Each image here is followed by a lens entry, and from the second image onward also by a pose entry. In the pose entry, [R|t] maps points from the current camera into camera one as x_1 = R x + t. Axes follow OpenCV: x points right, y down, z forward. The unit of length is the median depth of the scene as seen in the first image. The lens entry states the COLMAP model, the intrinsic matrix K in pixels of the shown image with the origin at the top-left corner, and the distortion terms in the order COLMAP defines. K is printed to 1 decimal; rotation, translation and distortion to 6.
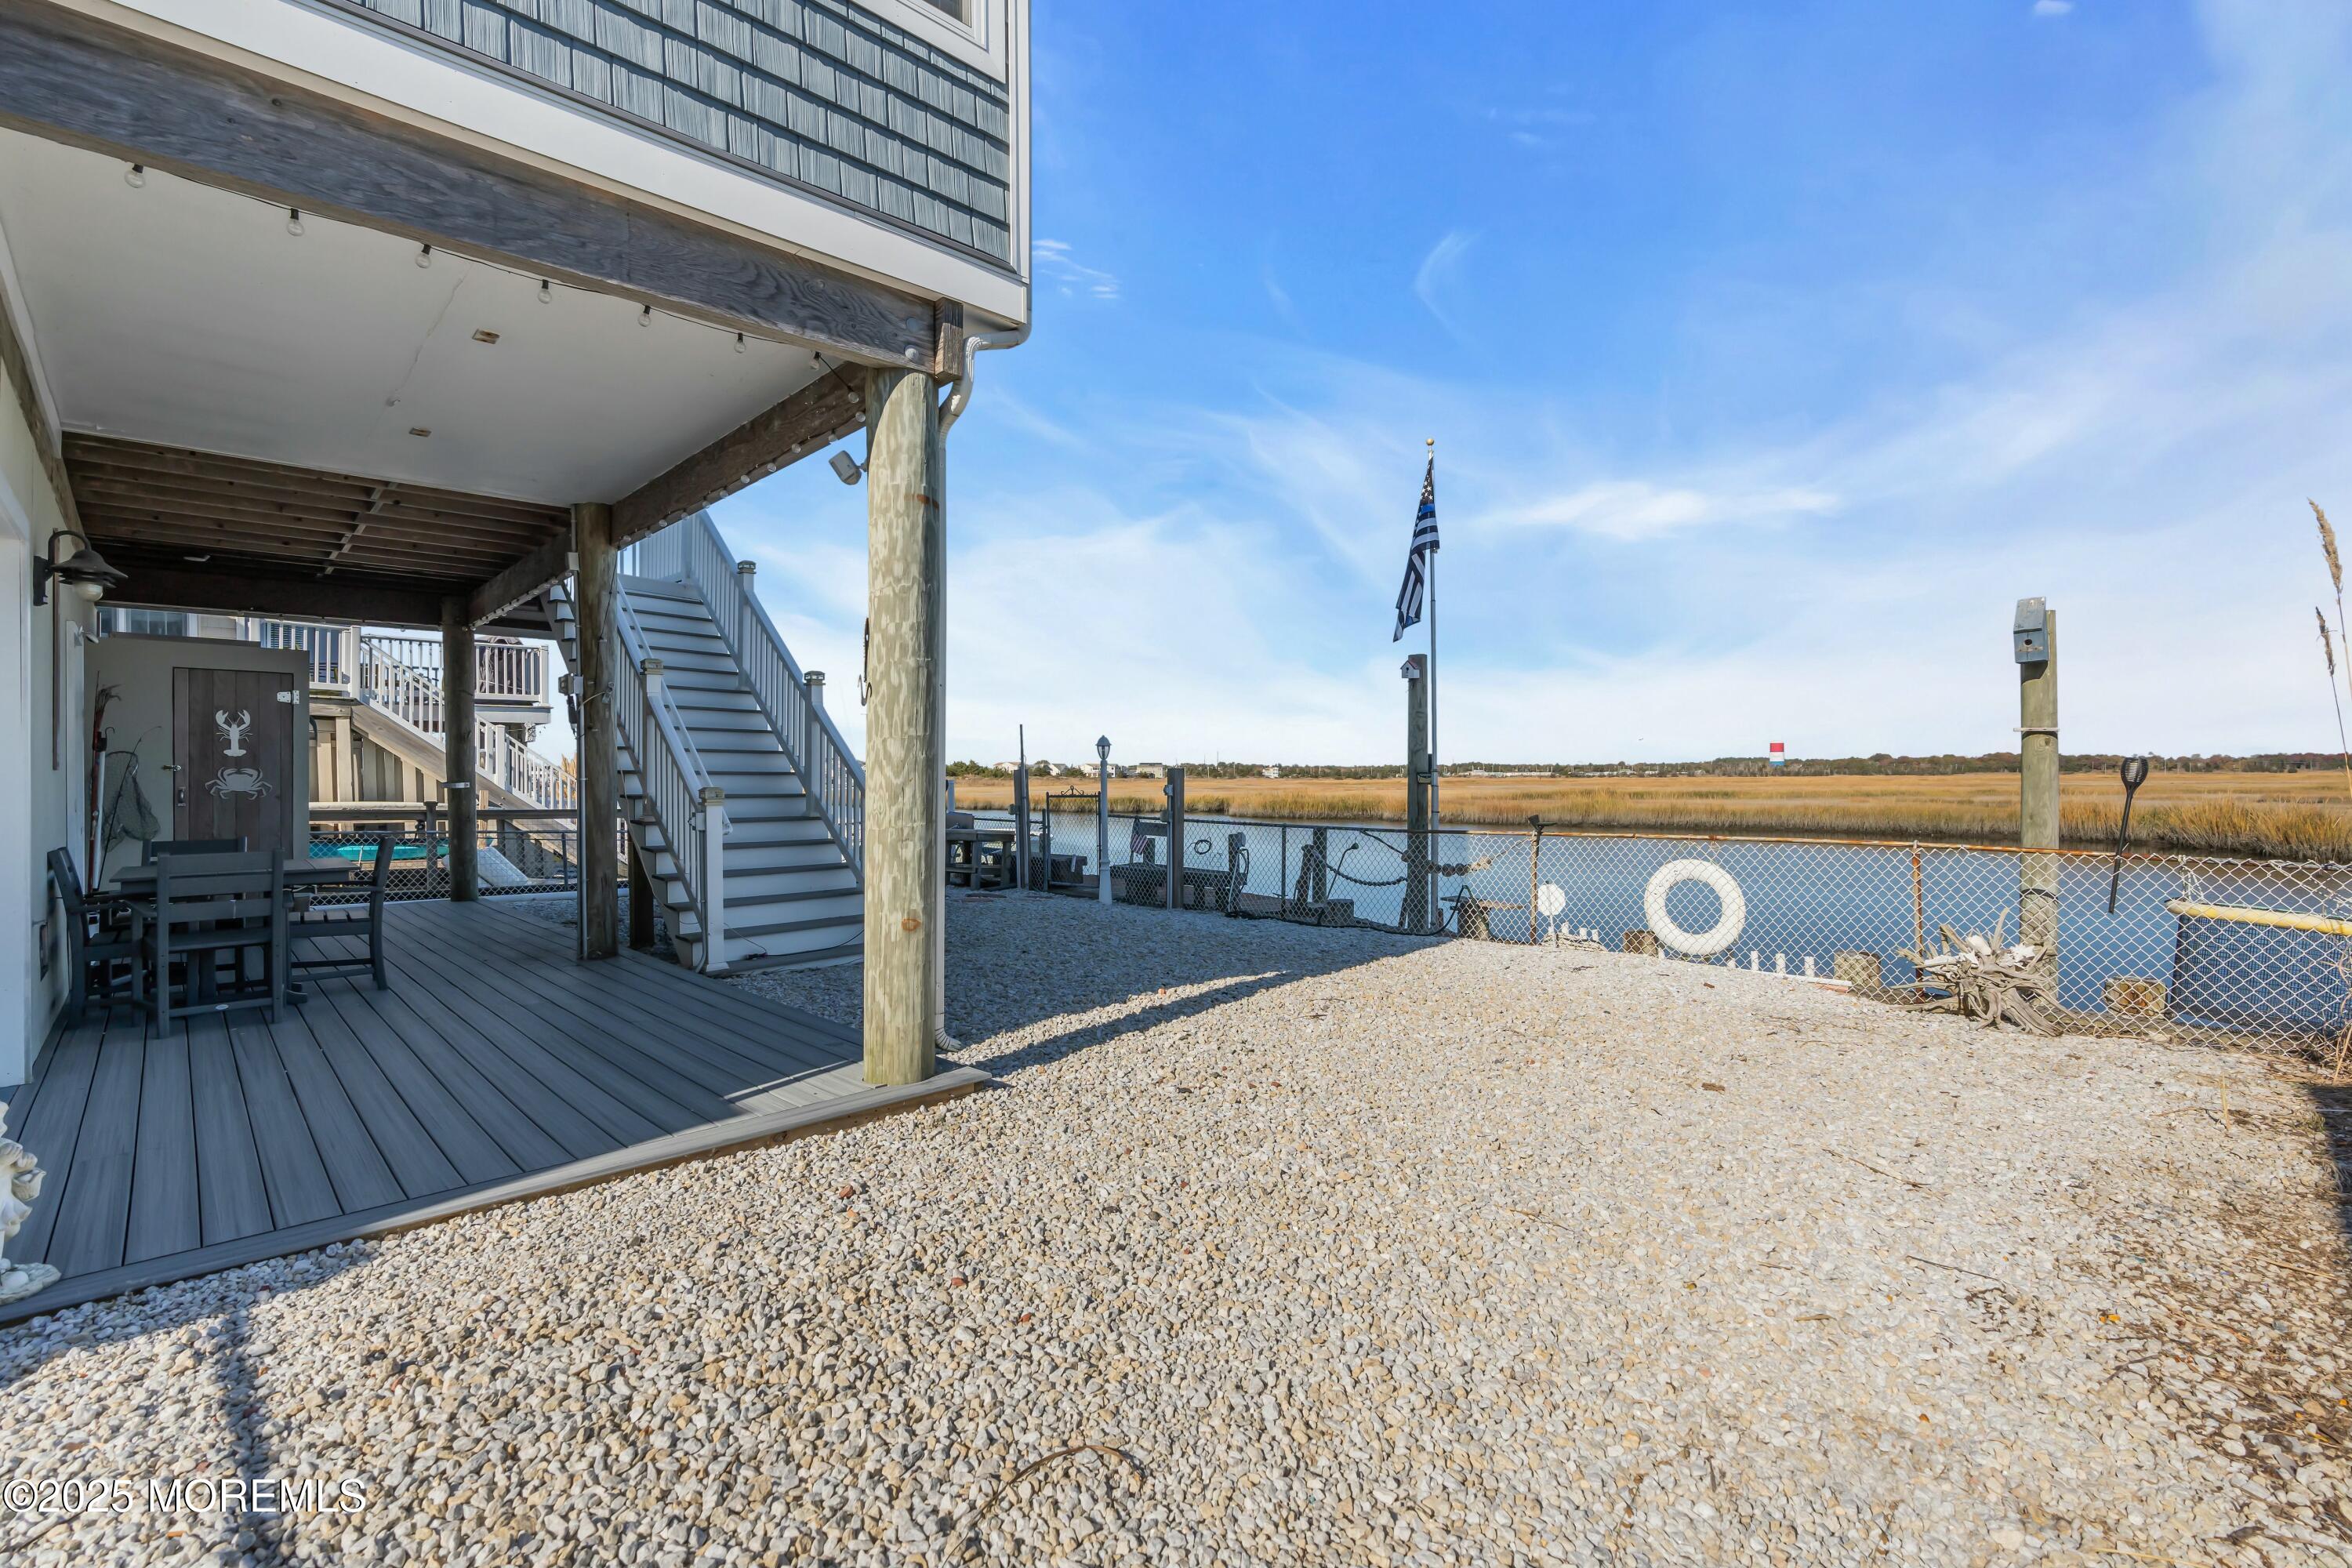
lens RADIAL K [[1065.8, 0, 1173.4], [0, 1065.8, 772.6], [0, 0, 1]] dist [0.002247, 0.000740]
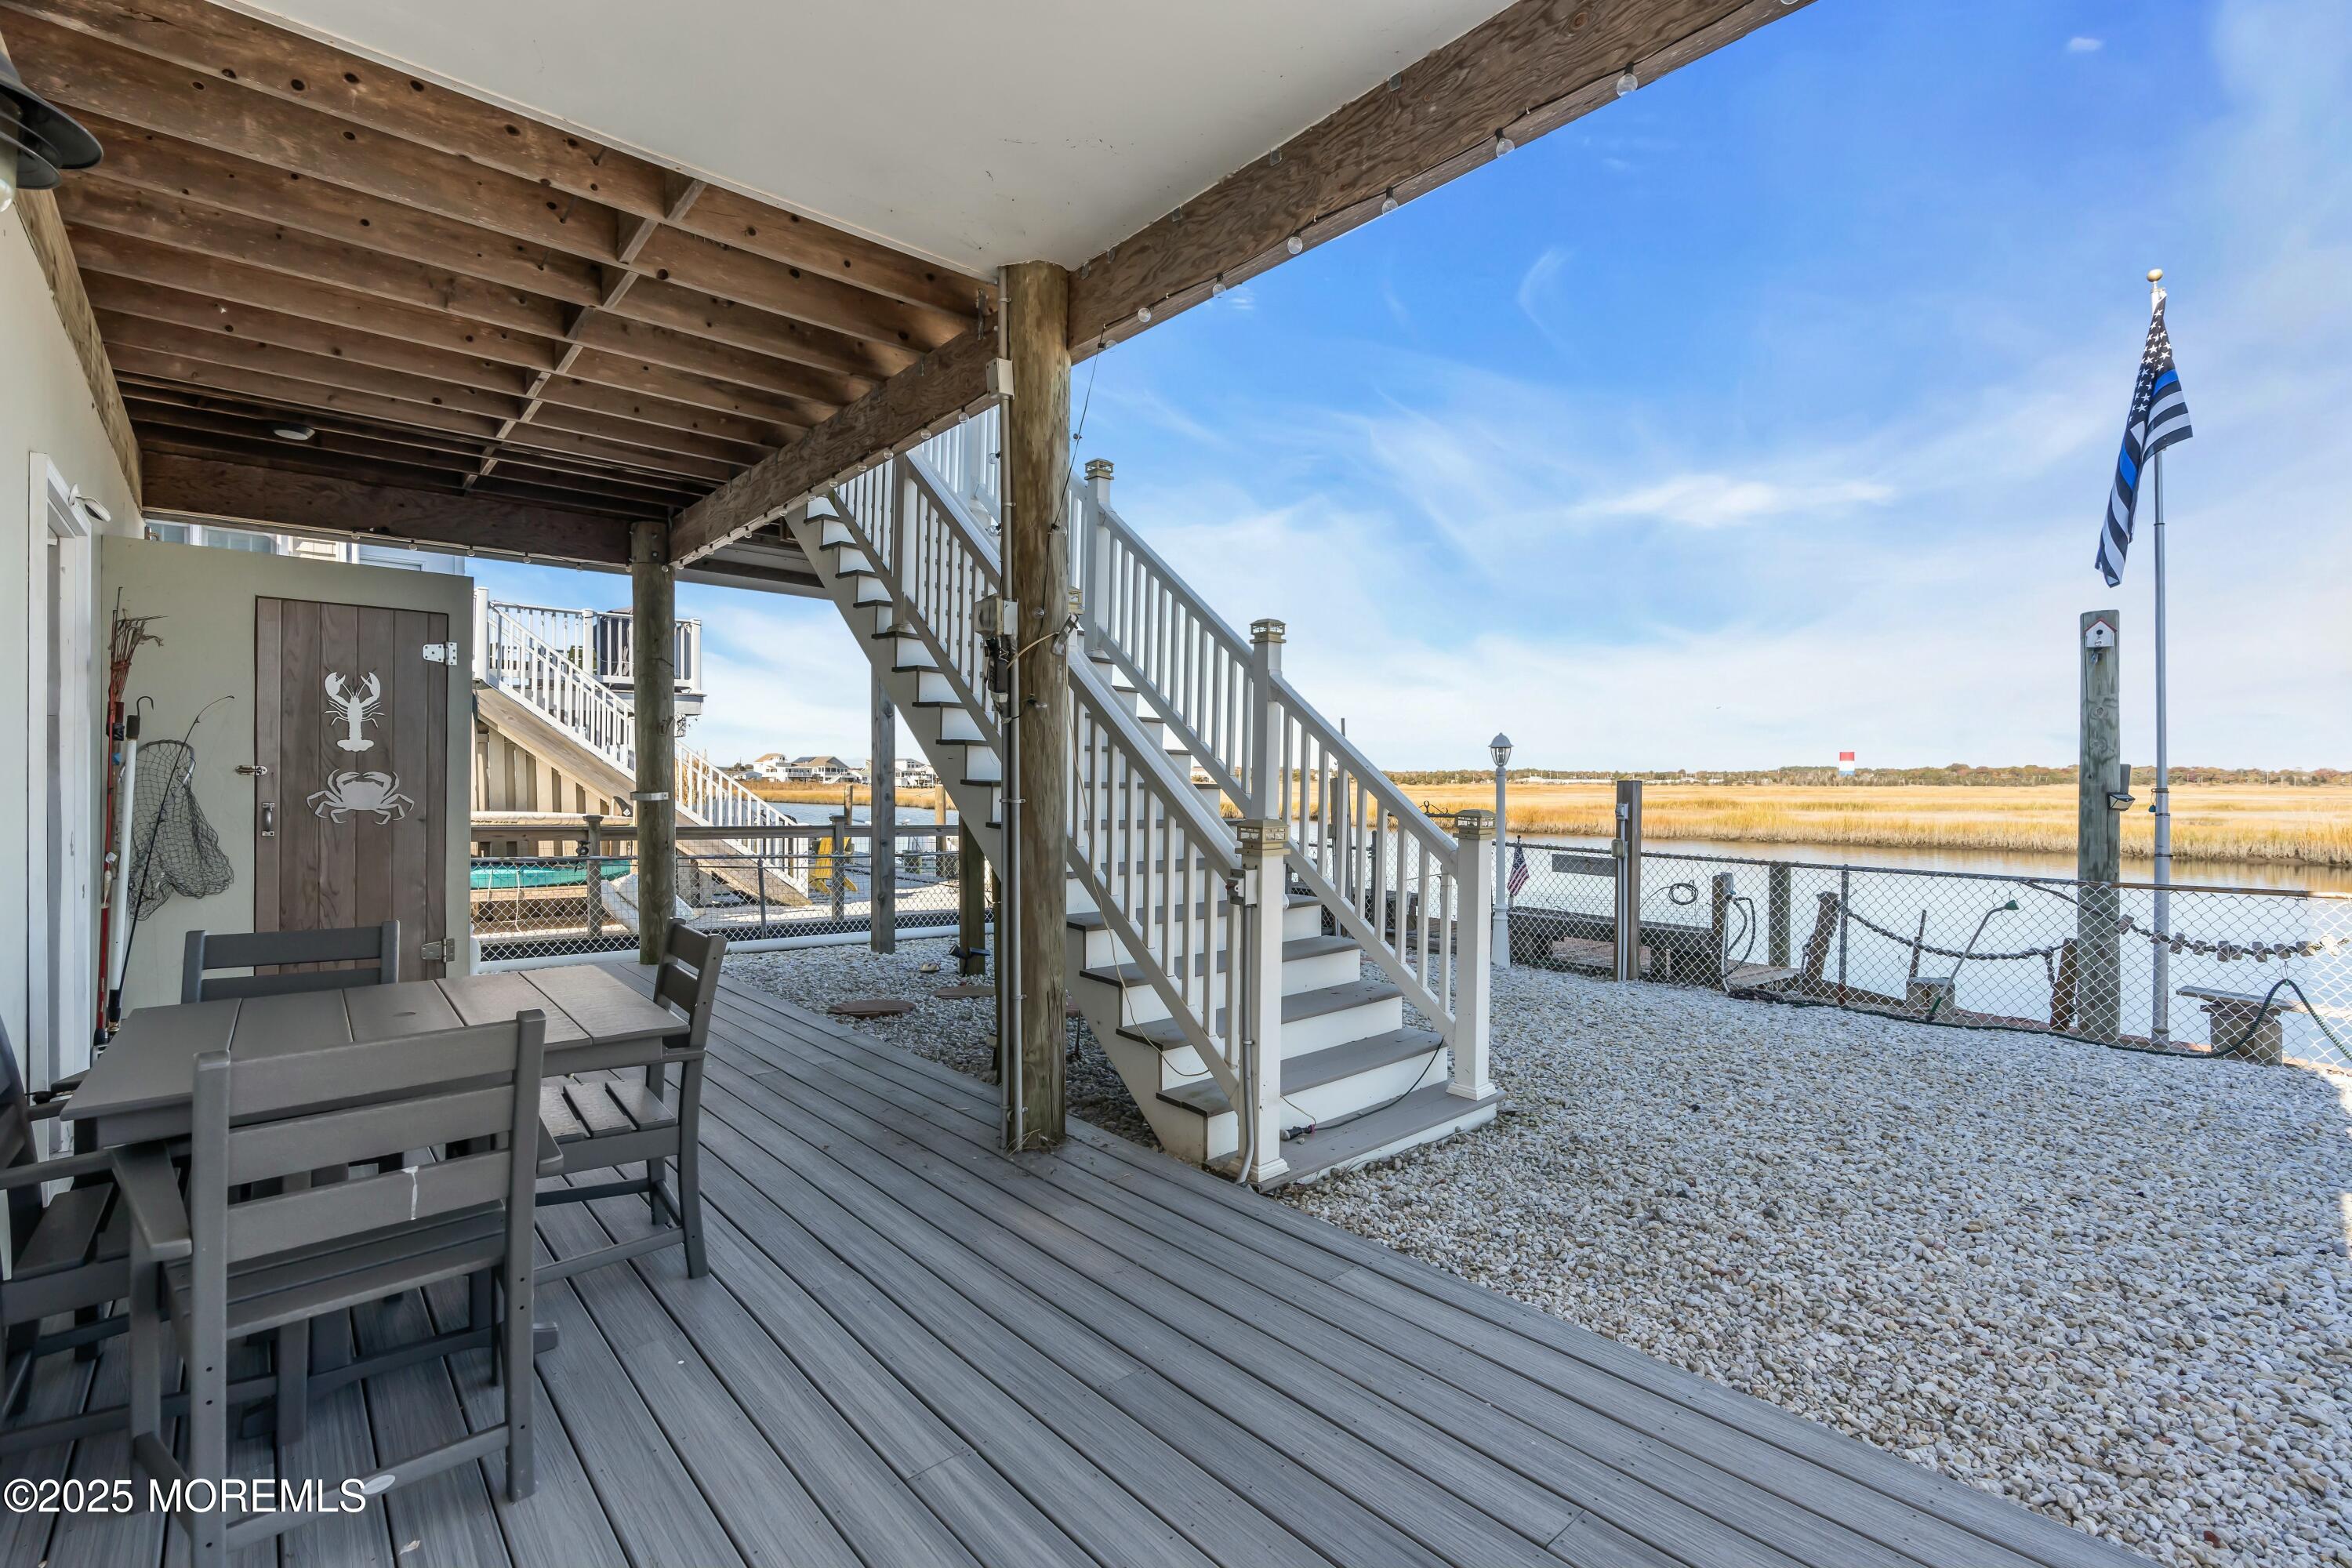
lens RADIAL K [[1046.6, 0, 1167.0], [0, 1046.6, 779.7], [0, 0, 1]] dist [-0.000723, -0.000207]
pose [[0.999196, 0.009906, -0.038854, -0.279088], [-0.009747, 0.999943, 0.004278, -0.004289], [0.038894, -0.003895, 0.999236, 0.300837]]
